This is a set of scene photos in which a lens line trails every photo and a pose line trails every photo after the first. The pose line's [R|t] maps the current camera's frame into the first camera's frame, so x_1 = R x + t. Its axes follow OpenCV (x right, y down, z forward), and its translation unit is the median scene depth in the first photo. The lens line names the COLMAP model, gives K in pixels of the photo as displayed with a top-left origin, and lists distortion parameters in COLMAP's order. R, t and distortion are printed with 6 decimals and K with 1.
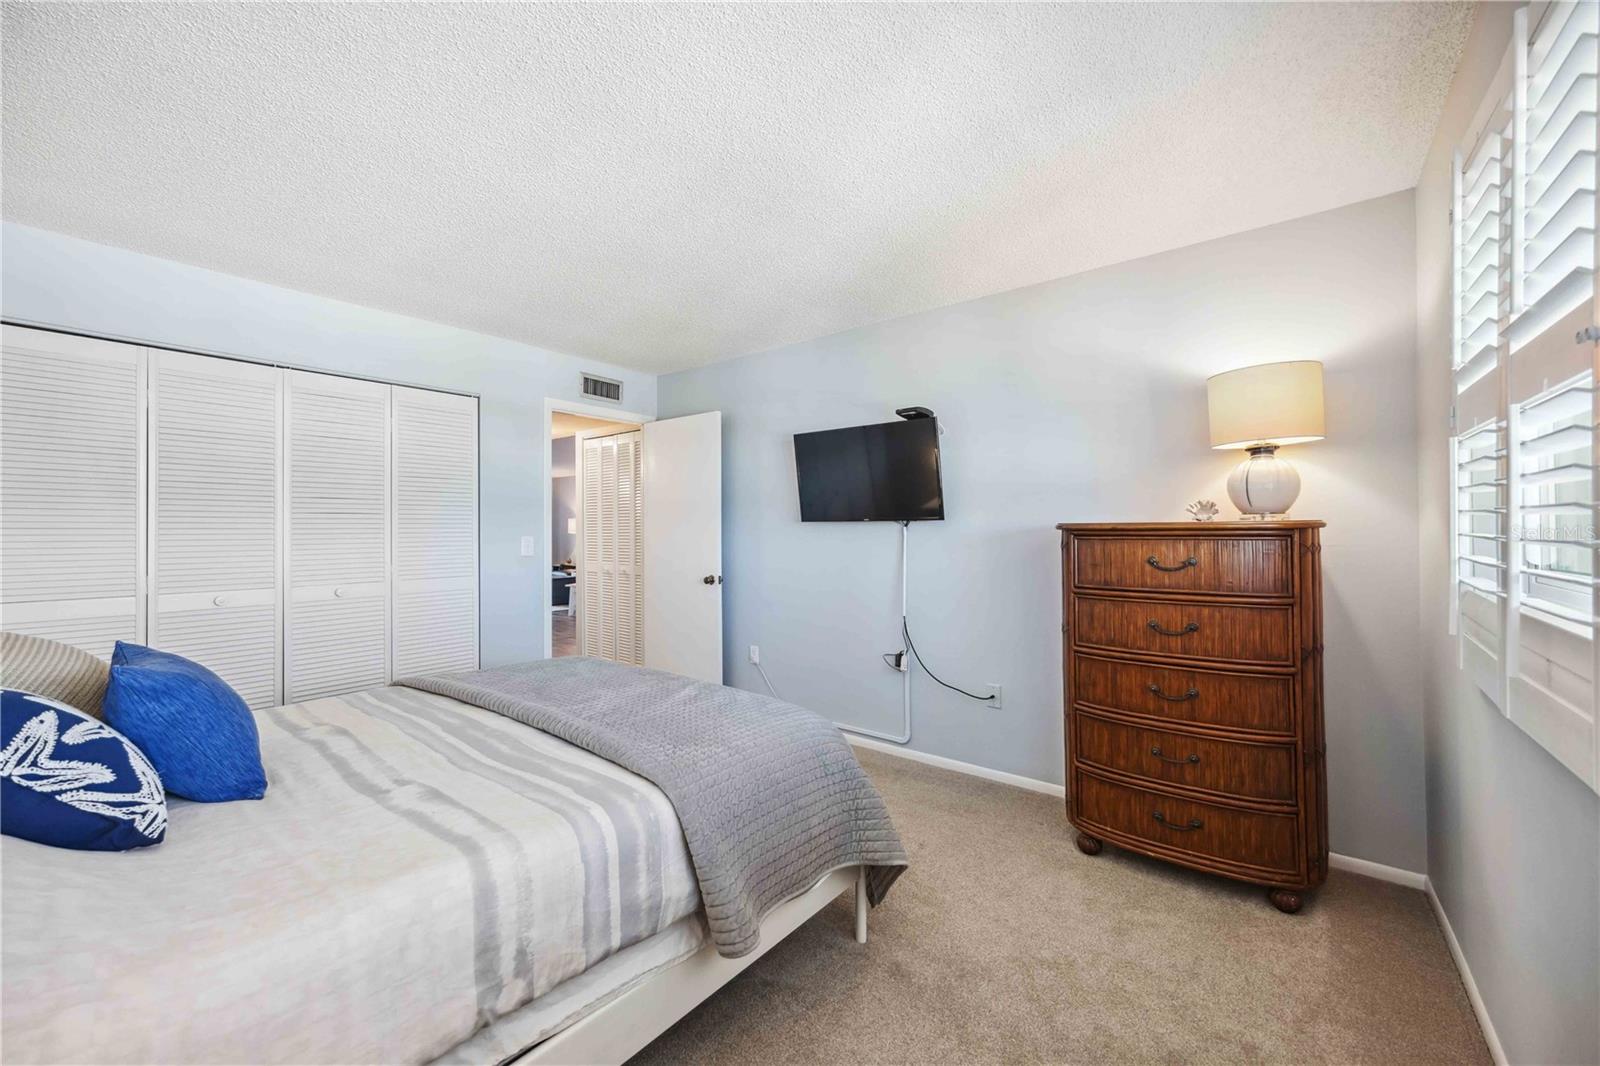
lens RADIAL K [[612.1, 0, 796.9], [0, 612.1, 535.8], [0, 0, 1]] dist [-0.000594, 0.000268]
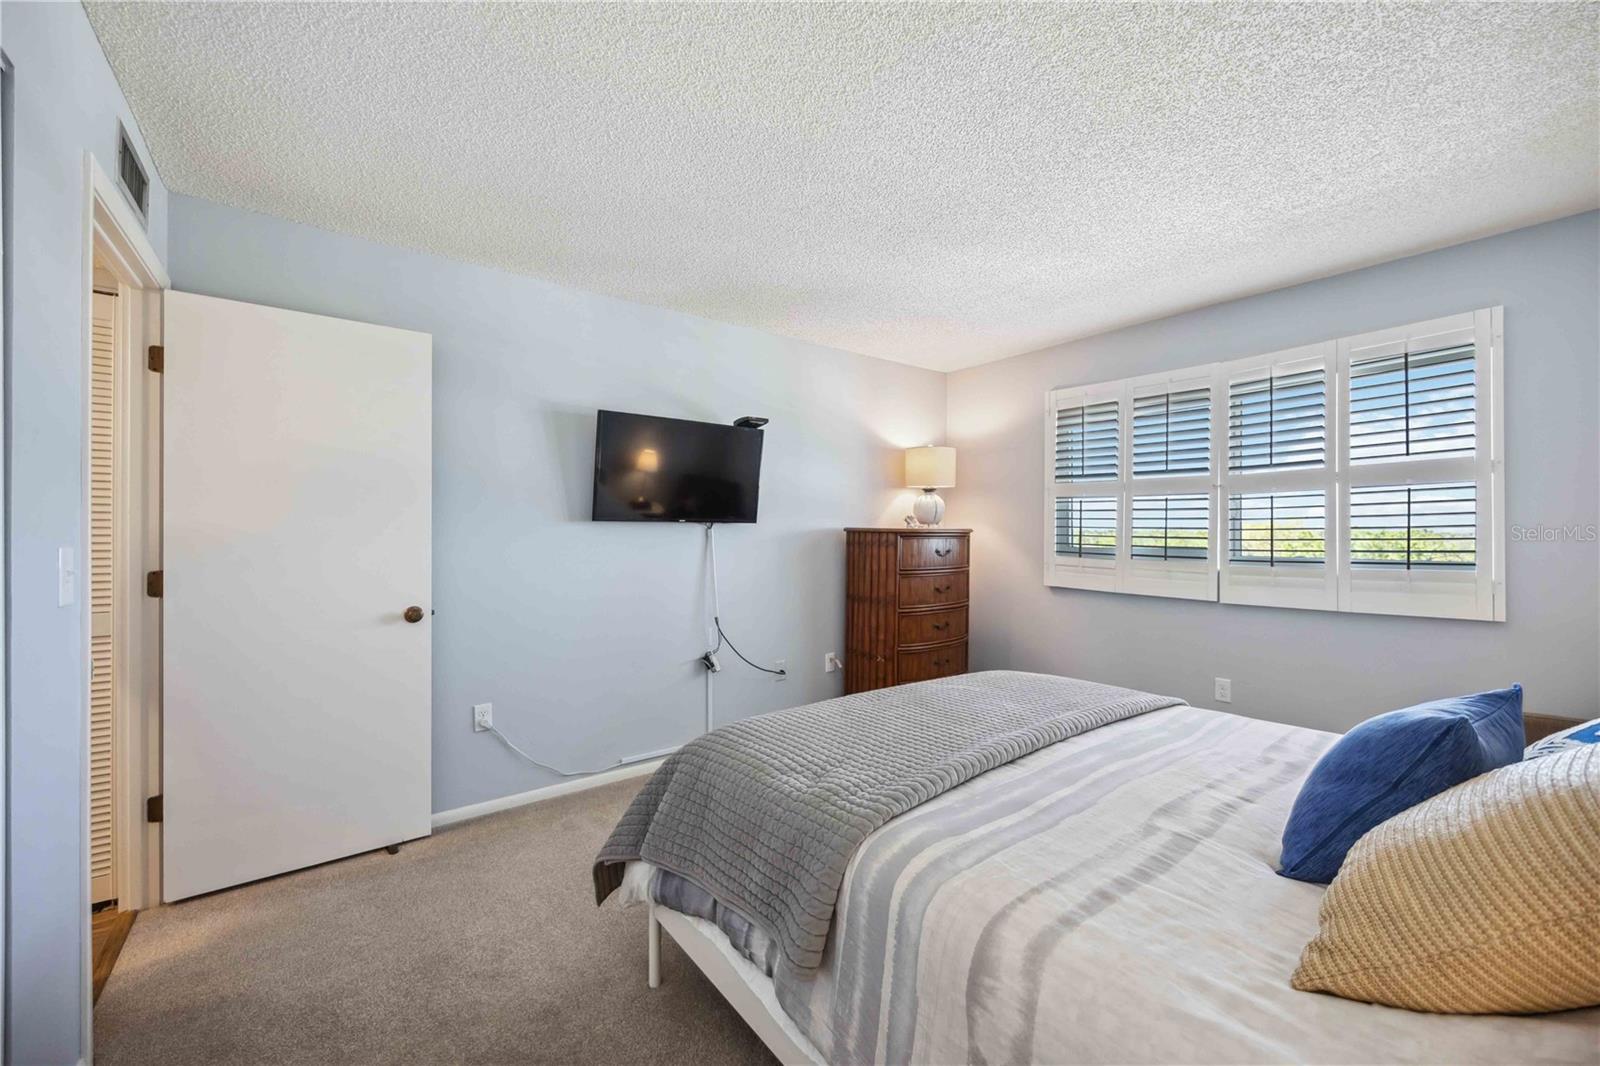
lens RADIAL K [[612.1, 0, 796.9], [0, 612.1, 535.8], [0, 0, 1]] dist [-0.000594, 0.000268]
pose [[0.247727, -0.010247, 0.968776, -0.849161], [-0.000062, 0.999944, 0.010592, -0.014707], [-0.968830, -0.002684, 0.247713, 0.669881]]
